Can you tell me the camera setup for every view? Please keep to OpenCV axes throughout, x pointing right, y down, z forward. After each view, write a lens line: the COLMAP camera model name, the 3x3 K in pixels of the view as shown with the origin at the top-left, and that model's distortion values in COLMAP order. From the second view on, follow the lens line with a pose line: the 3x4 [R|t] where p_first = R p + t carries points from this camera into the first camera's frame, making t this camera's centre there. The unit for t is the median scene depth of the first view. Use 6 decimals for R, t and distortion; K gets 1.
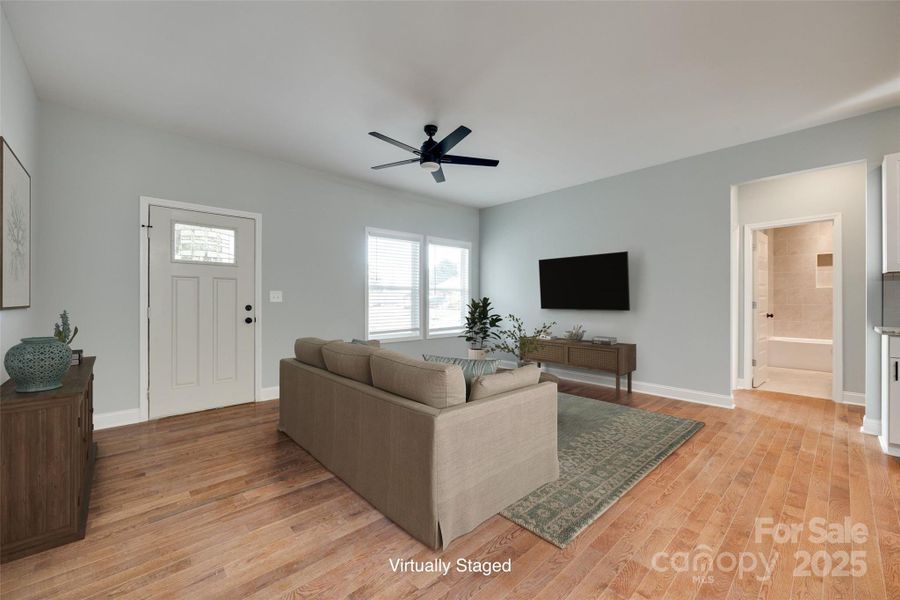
lens RADIAL K [[365.8, 0, 447.5], [0, 365.8, 303.3], [0, 0, 1]] dist [-0.000687, 0.000185]
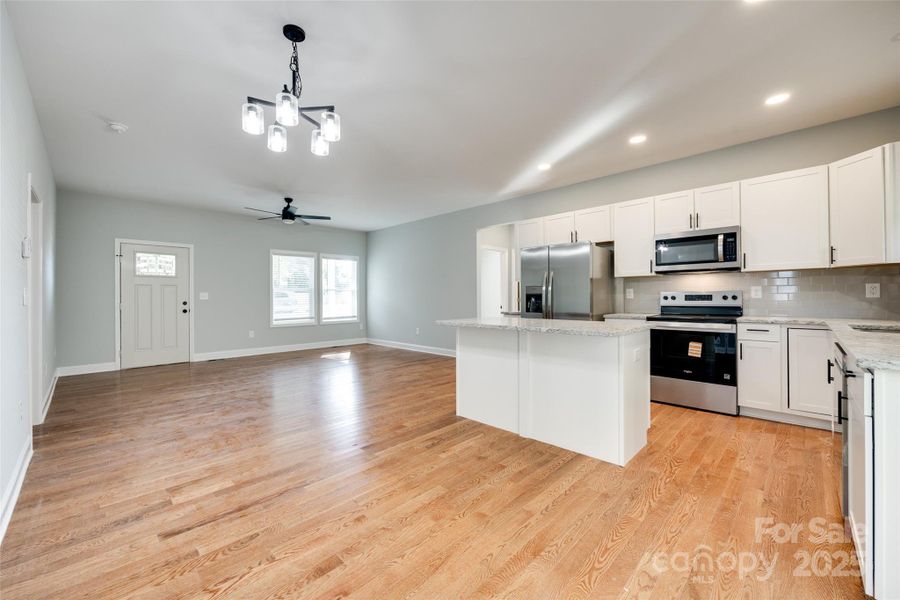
lens RADIAL K [[365.8, 0, 446.0], [0, 365.8, 299.1], [0, 0, 1]] dist [-0.000687, 0.000185]
pose [[0.998931, -0.006965, 0.045705, 0.542255], [0.007099, 0.999971, -0.002780, 0.006515], [-0.045684, 0.003101, 0.998951, -0.674673]]
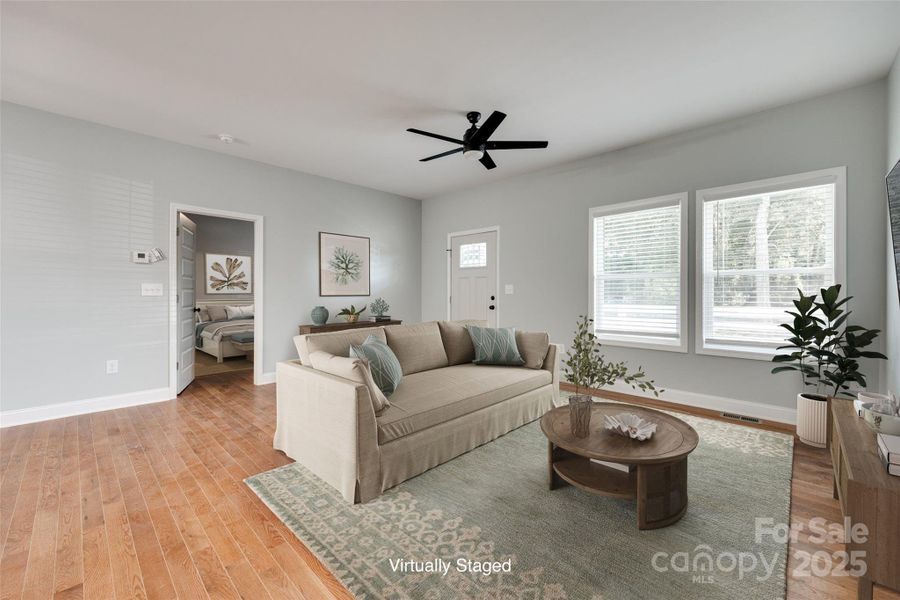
lens RADIAL K [[365.8, 0, 449.2], [0, 365.8, 288.1], [0, 0, 1]] dist [-0.000687, 0.000185]
pose [[0.069920, -0.010541, -0.997497, 0.791682], [-0.004117, 0.999933, -0.010855, -0.009705], [0.997544, 0.004866, 0.069872, 0.767939]]
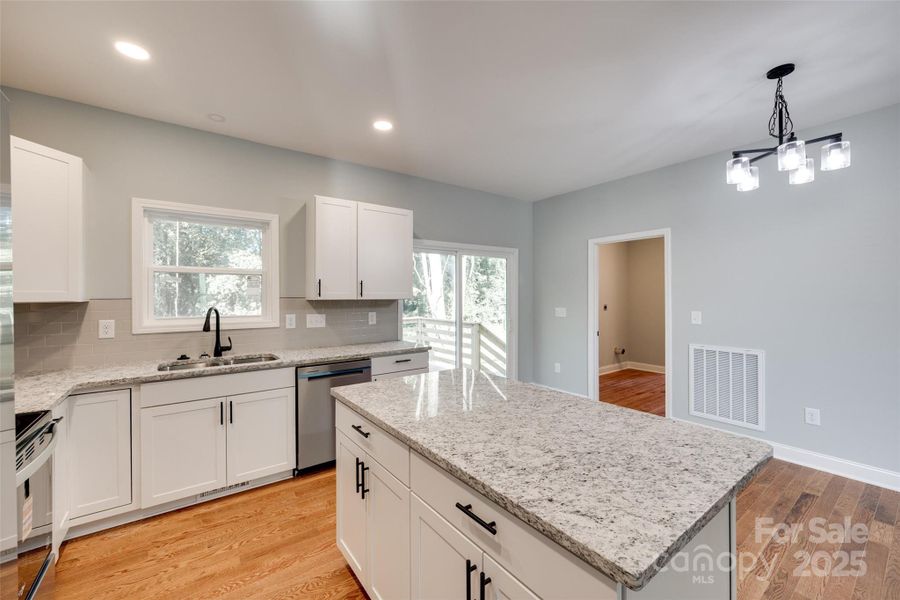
lens RADIAL K [[359.6, 0, 444.2], [0, 359.6, 296.3], [0, 0, 1]] dist [-0.001748, 0.000574]
pose [[-0.993996, 0.004405, 0.109323, 0.796192], [0.005660, 0.999922, 0.011171, -0.072163], [-0.109265, 0.011723, -0.993943, 0.527199]]
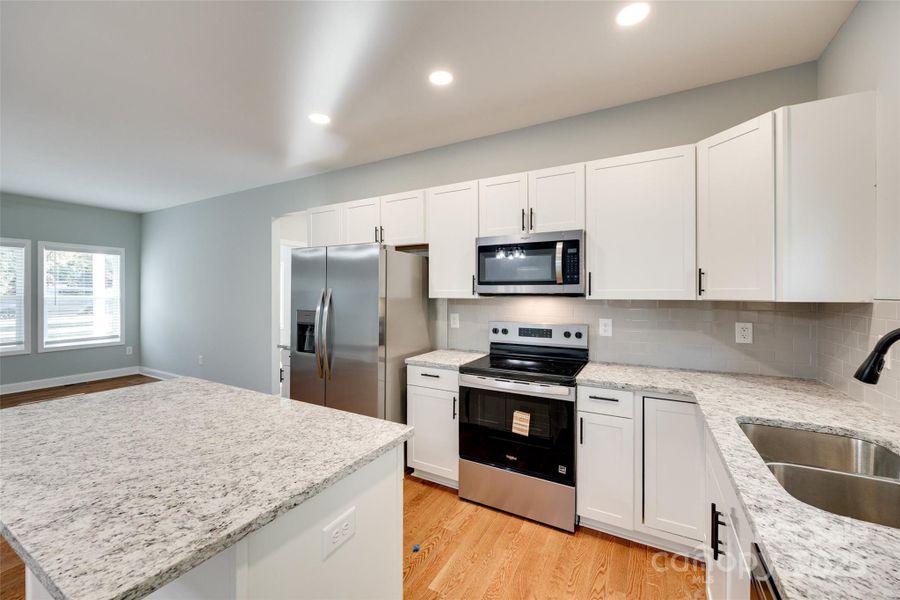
lens RADIAL K [[365.8, 0, 448.8], [0, 365.8, 295.8], [0, 0, 1]] dist [-0.000687, 0.000185]
pose [[0.949943, 0.000984, 0.312420, 0.927735], [-0.000925, 1.000000, -0.000336, -0.067166], [-0.312420, 0.000030, 0.949944, -0.289467]]
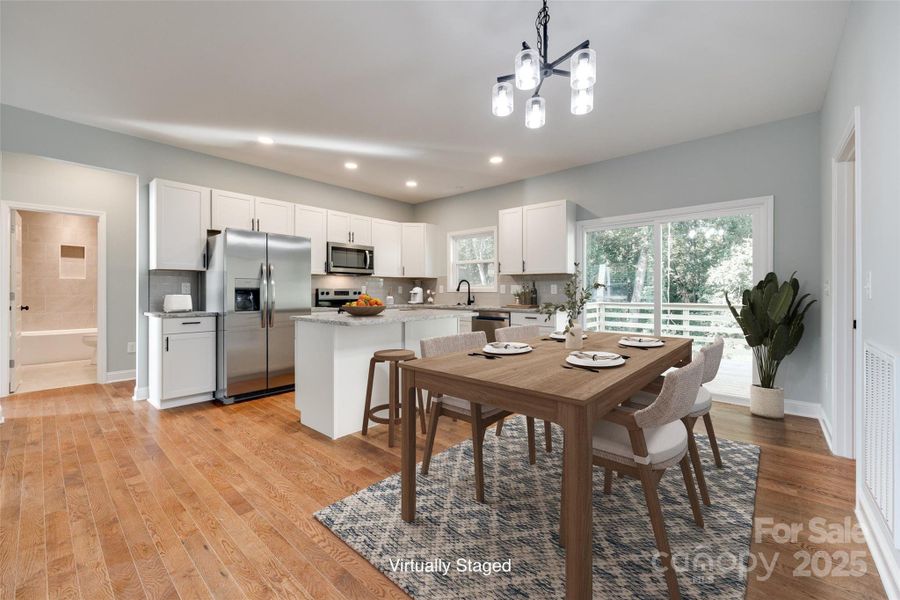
lens RADIAL K [[365.8, 0, 444.1], [0, 365.8, 295.6], [0, 0, 1]] dist [-0.000687, 0.000185]
pose [[-0.107570, -0.009487, 0.994152, -0.138792], [0.007795, 0.999916, 0.010385, 0.002527], [-0.994167, 0.008867, -0.107487, 0.098458]]
